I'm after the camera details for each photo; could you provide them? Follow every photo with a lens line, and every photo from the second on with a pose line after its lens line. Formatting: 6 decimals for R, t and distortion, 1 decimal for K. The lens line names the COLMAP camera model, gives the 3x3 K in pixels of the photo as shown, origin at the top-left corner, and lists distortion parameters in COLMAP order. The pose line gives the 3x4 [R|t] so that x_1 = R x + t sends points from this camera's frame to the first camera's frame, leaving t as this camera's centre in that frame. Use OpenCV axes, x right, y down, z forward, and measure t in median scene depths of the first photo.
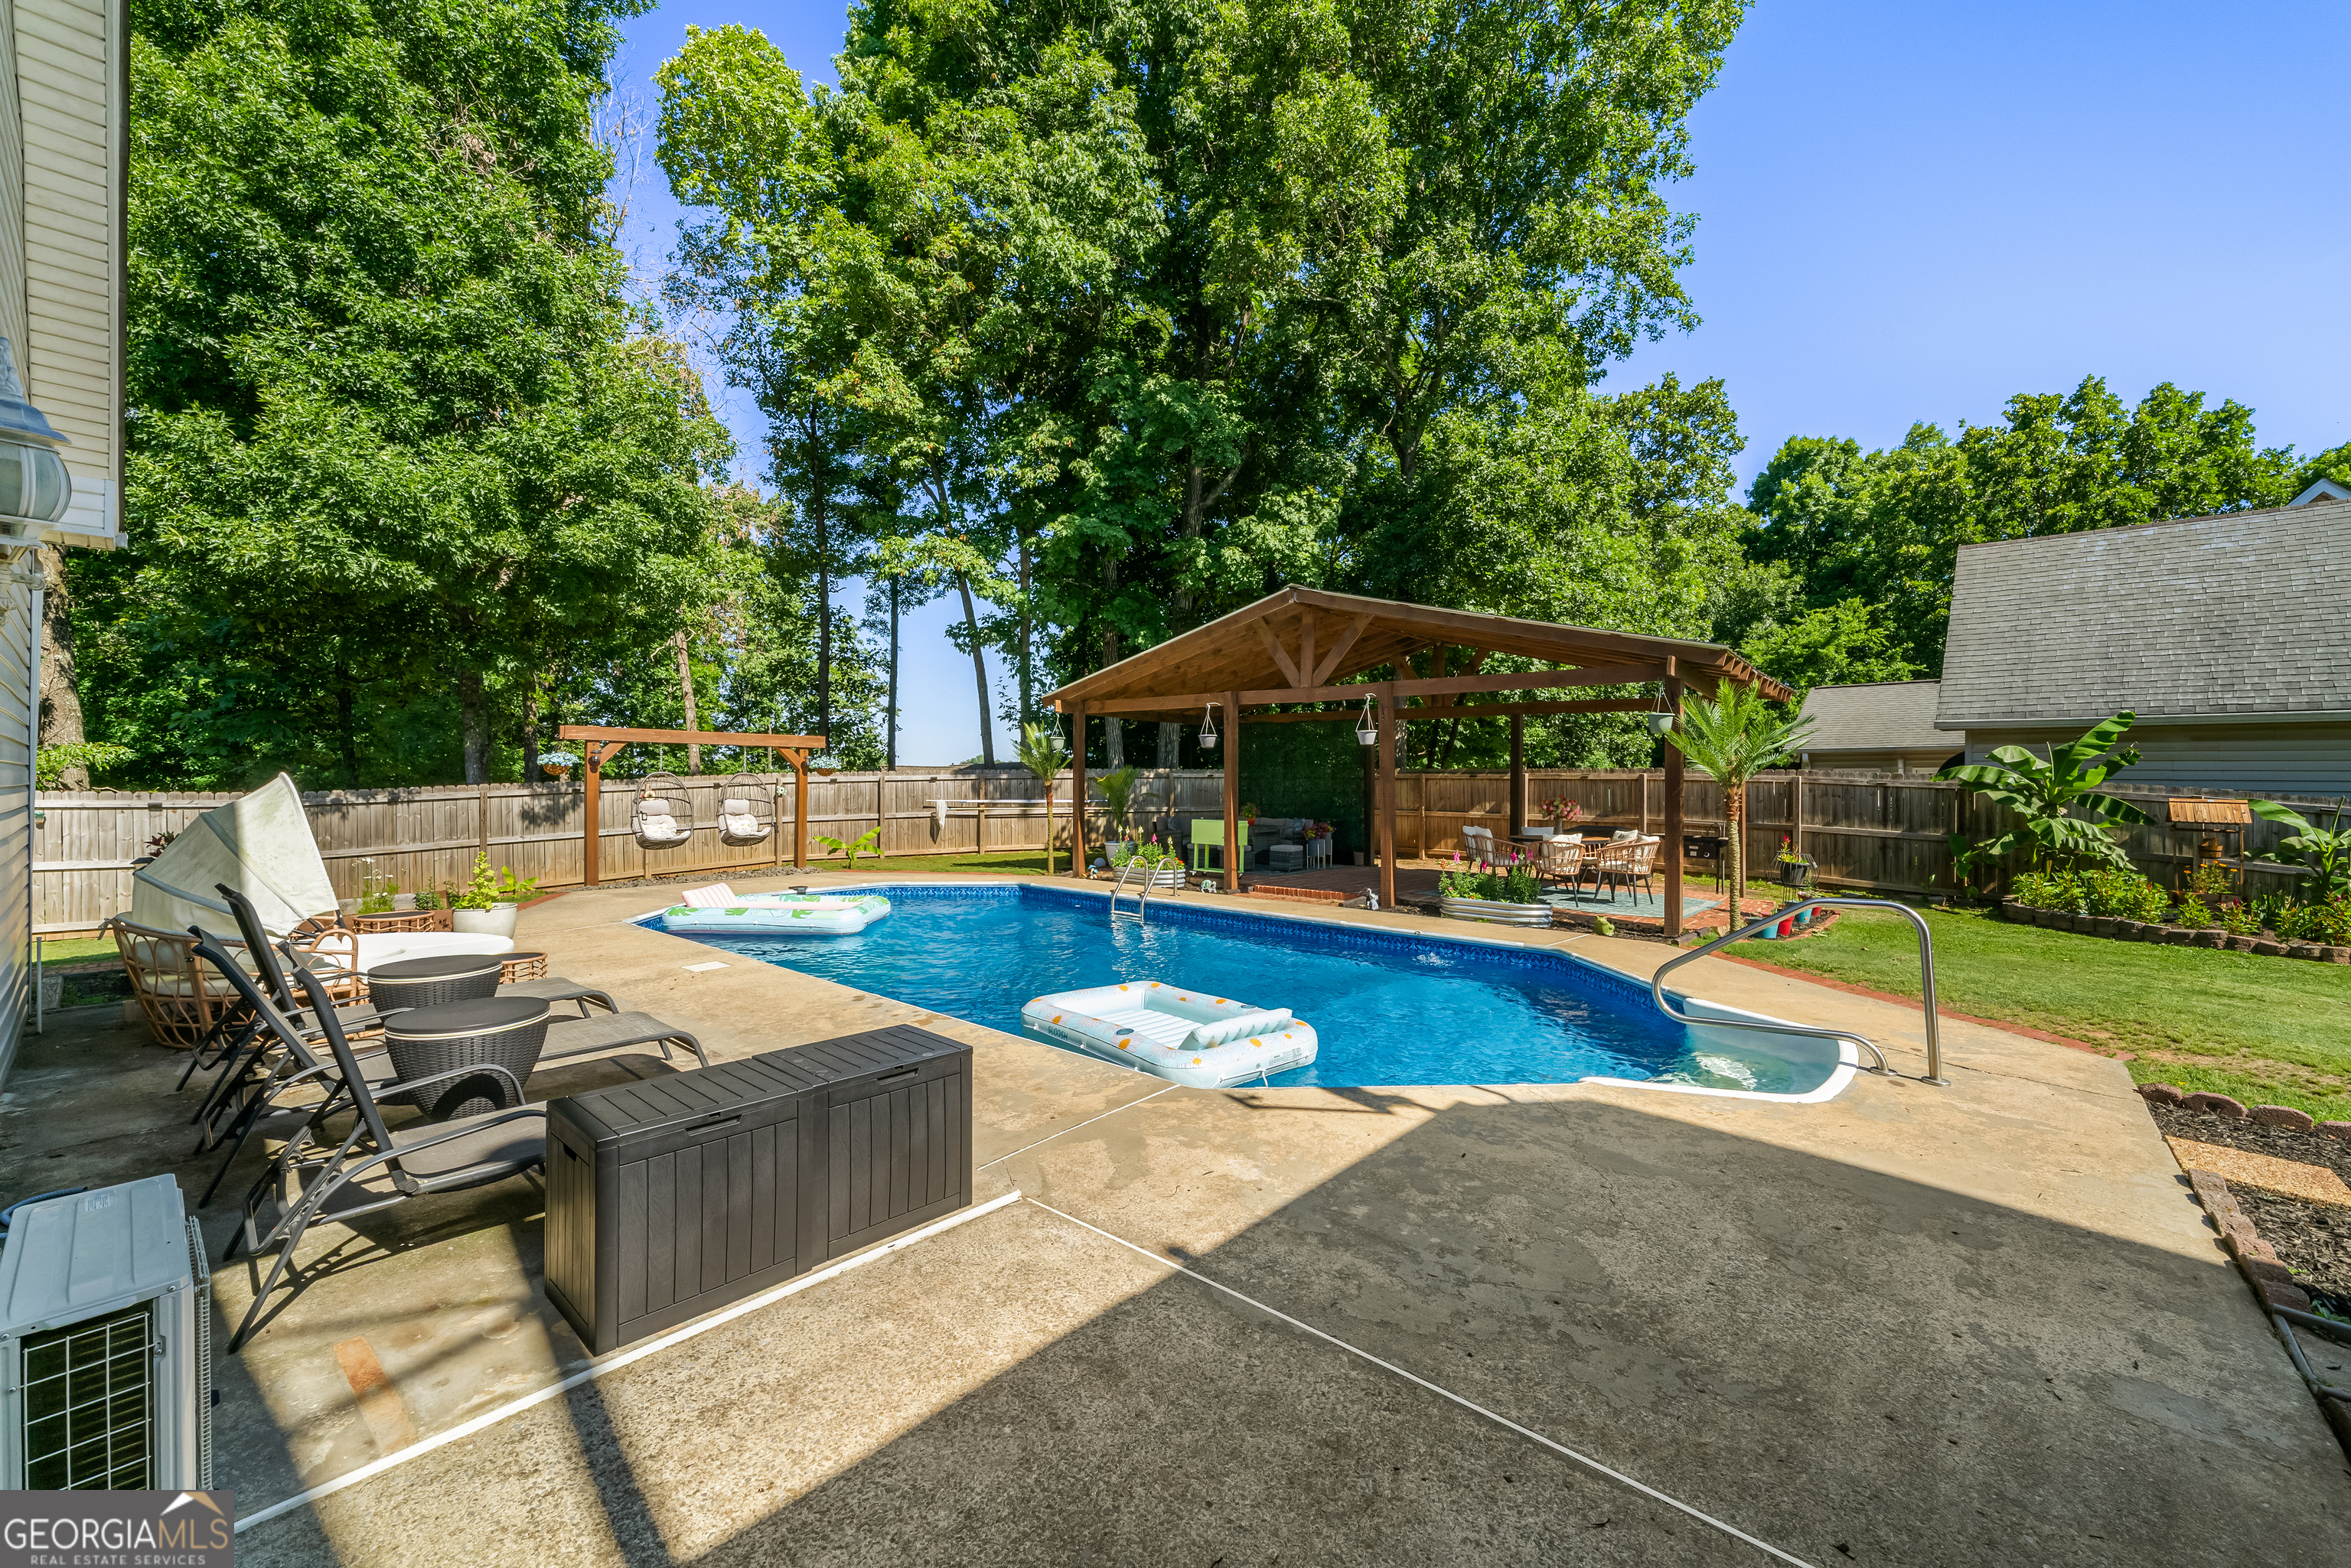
lens RADIAL K [[910.8, 0, 1153.5], [0, 910.8, 794.4], [0, 0, 1]] dist [-0.005724, 0.000703]
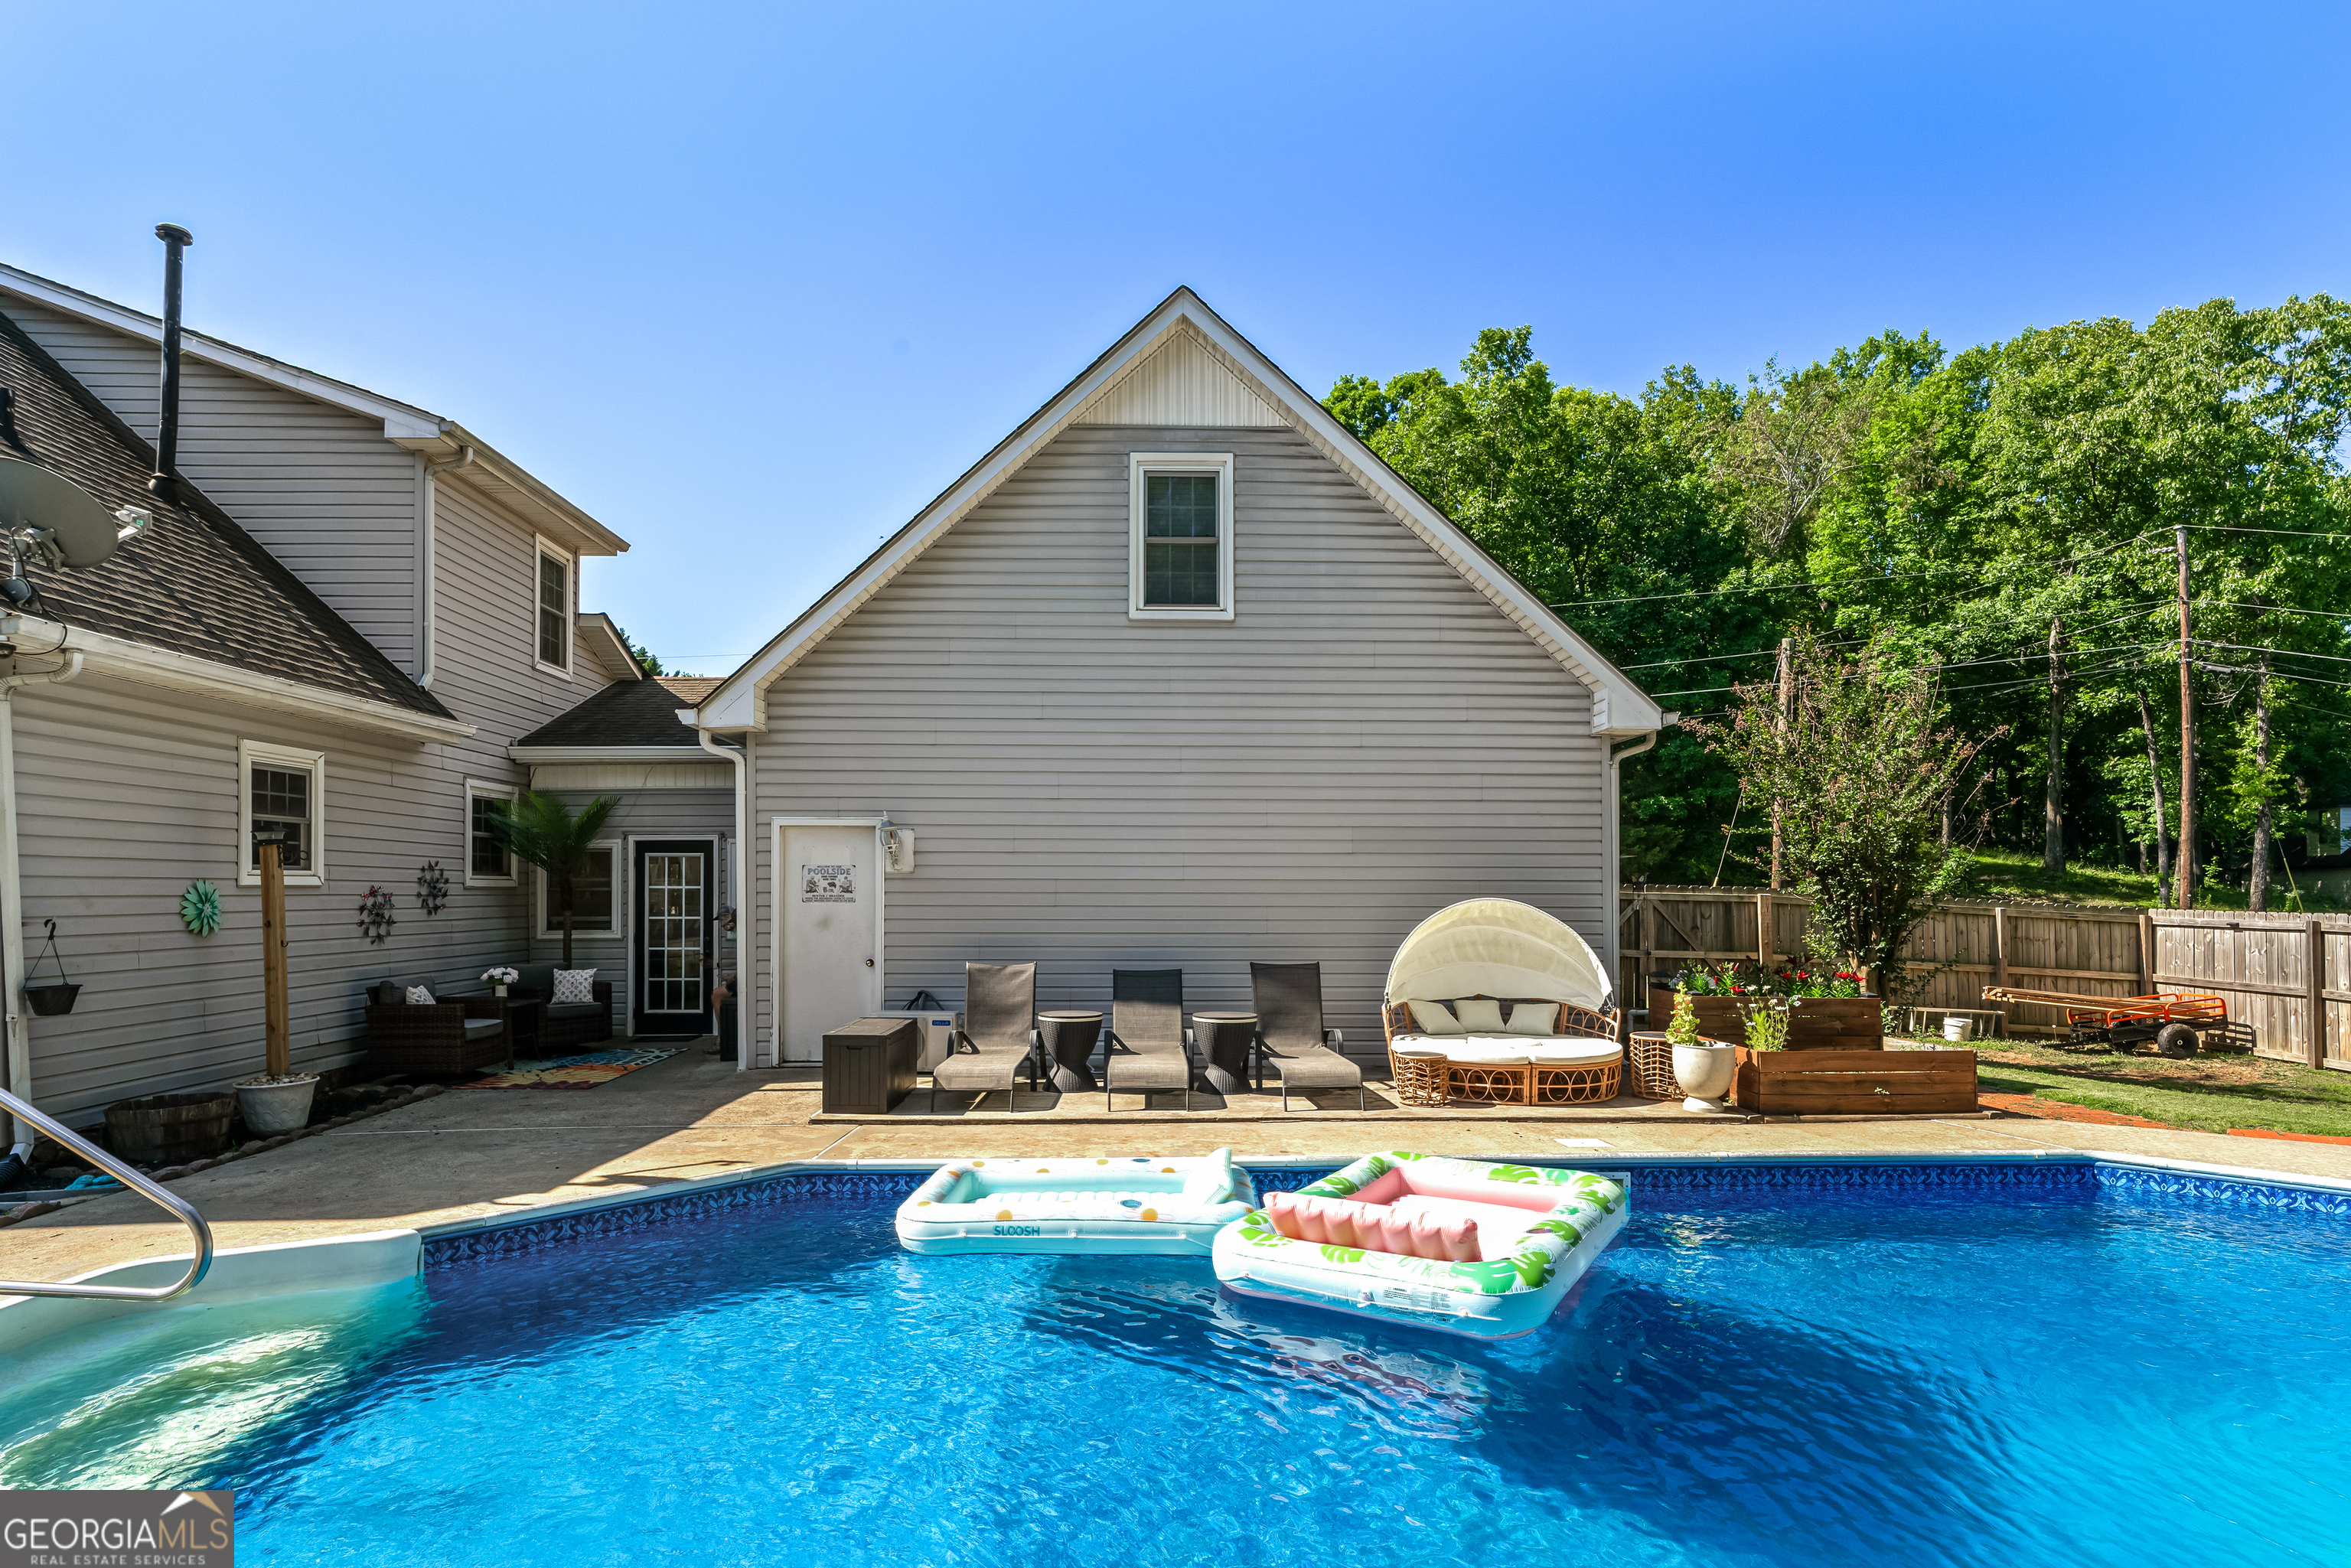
lens RADIAL K [[1233.3, 0, 1173.3], [0, 1233.3, 878.4], [0, 0, 1]] dist [0.004659, -0.000610]
pose [[-0.711464, -0.015648, -0.702548, 0.309756], [-0.016565, 0.999848, -0.005494, -0.017841], [0.702527, 0.007729, -0.711615, 0.945674]]
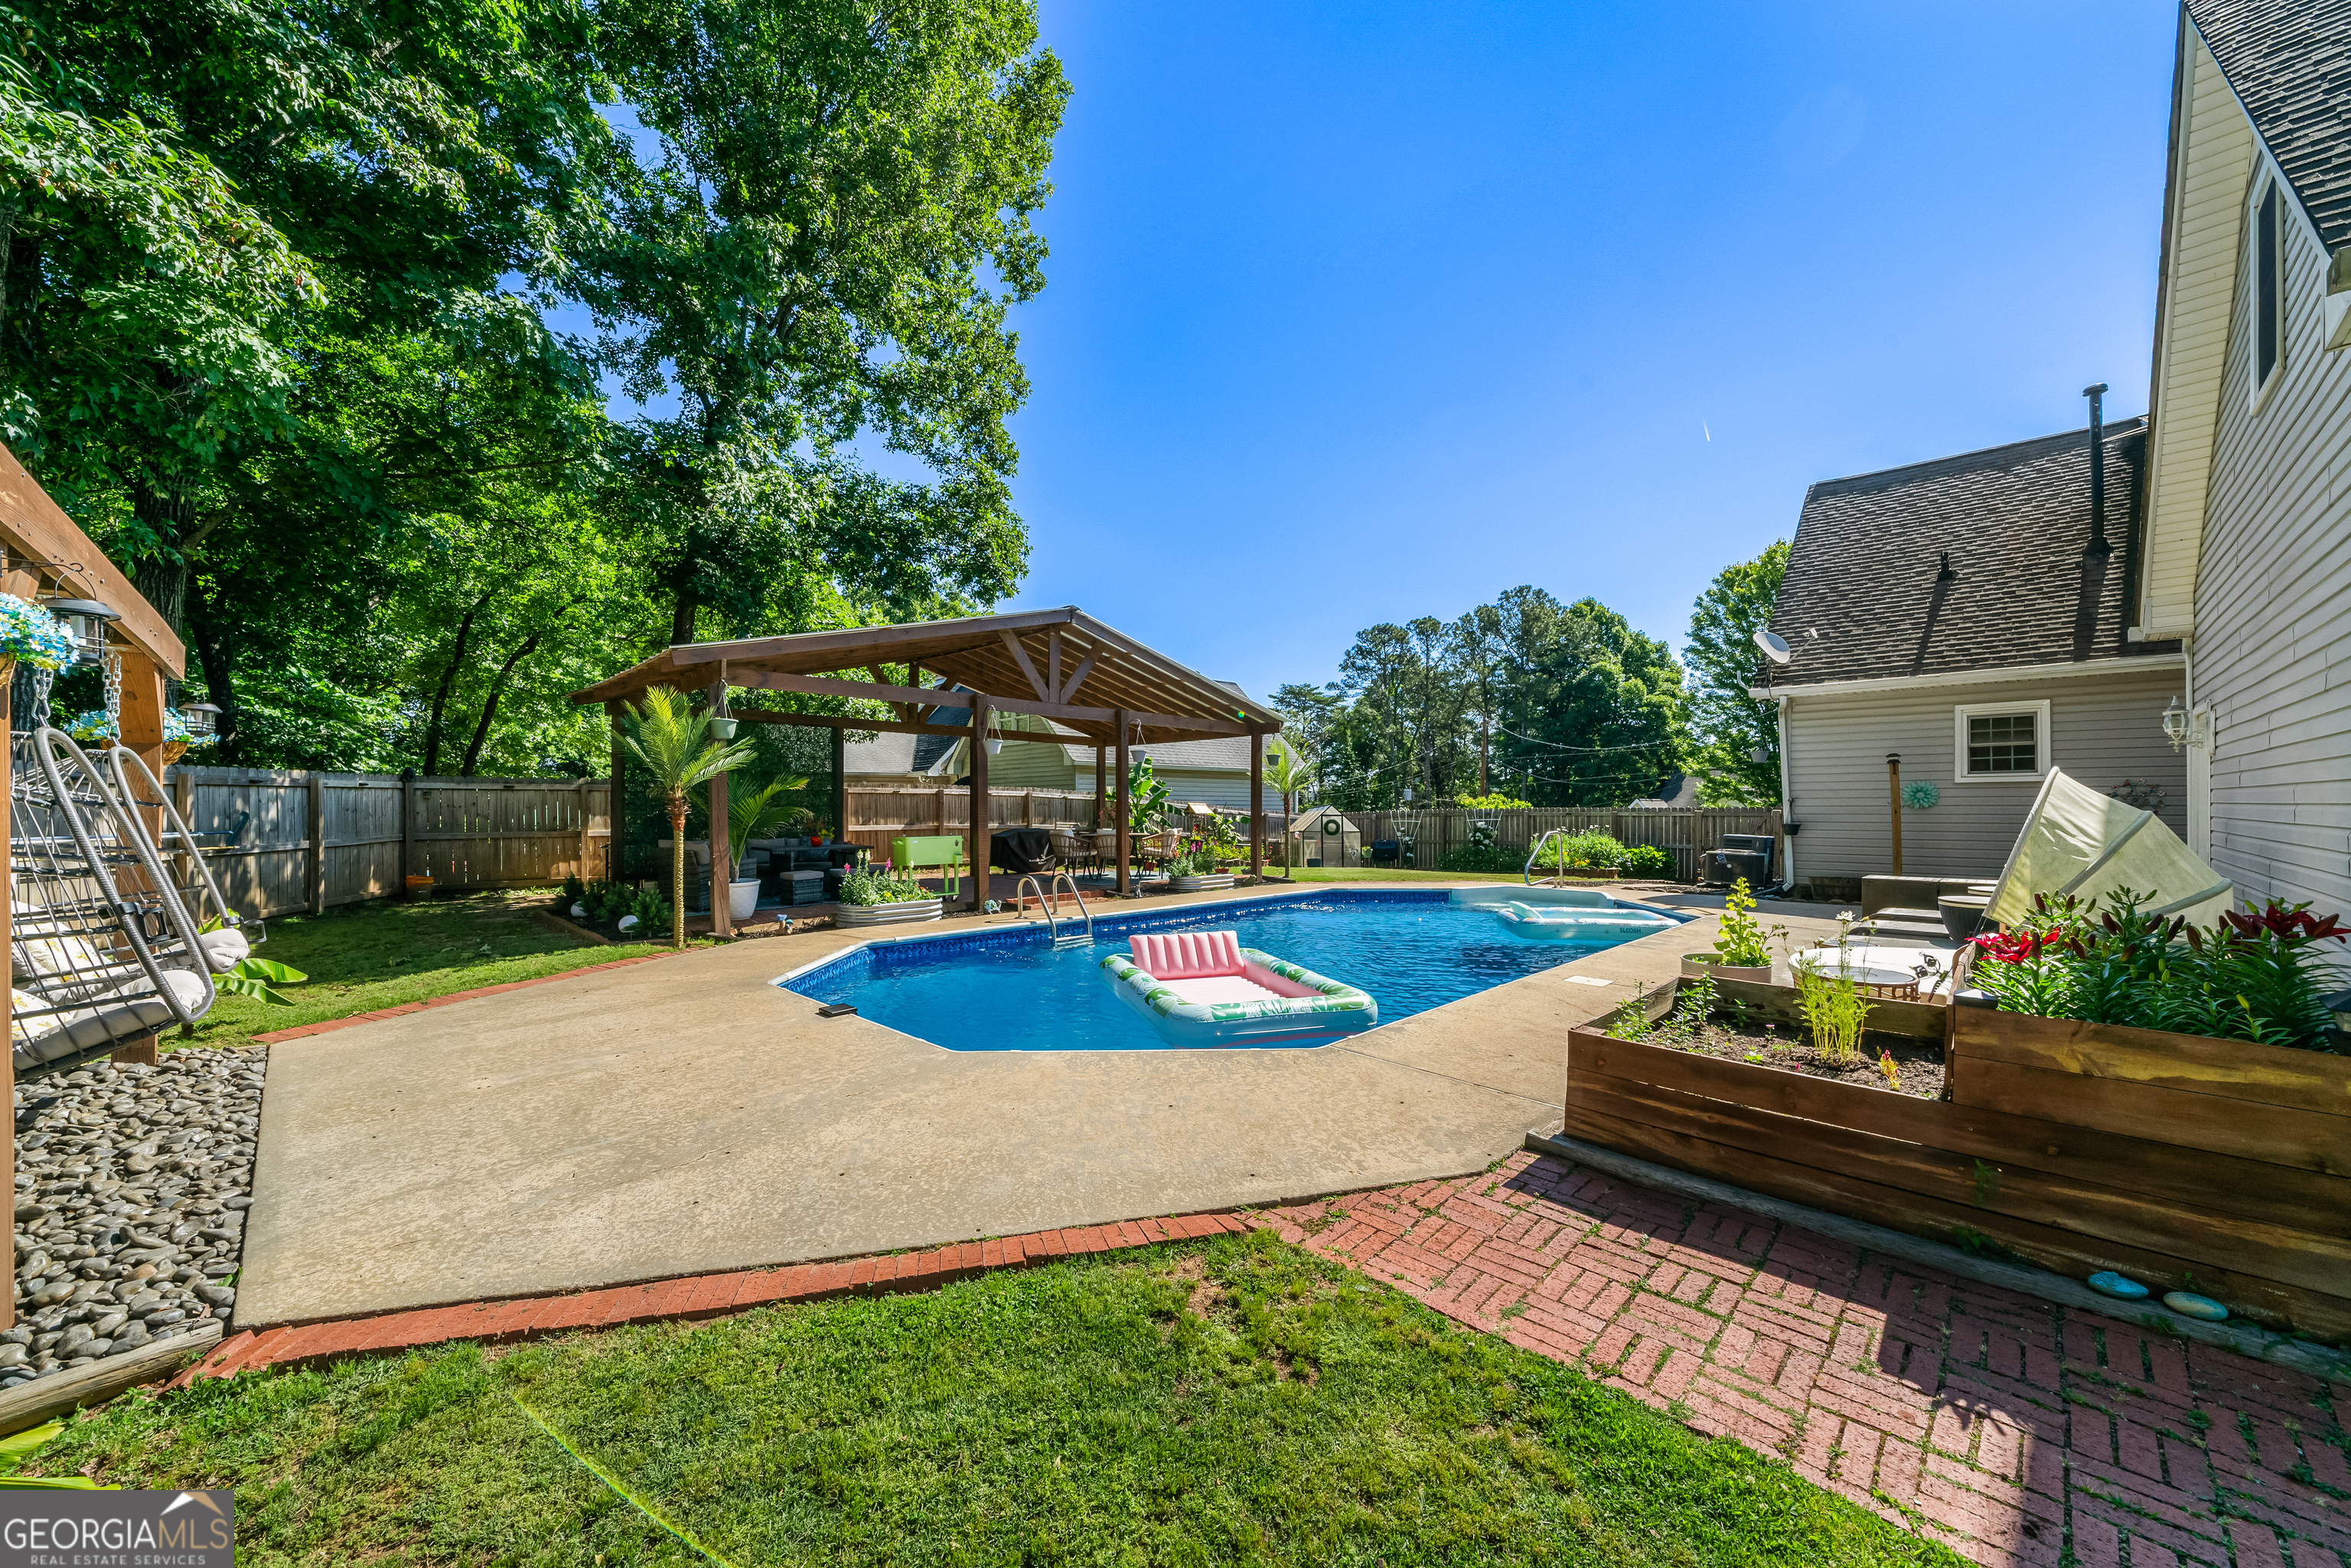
lens RADIAL K [[897.3, 0, 1188.7], [0, 897.3, 793.7], [0, 0, 1]] dist [-0.006233, 0.001168]
pose [[0.023140, 0.006782, 0.999709, -0.903997], [0.016344, 0.999841, -0.007161, -0.002900], [-0.999599, 0.016505, 0.023025, 0.856852]]
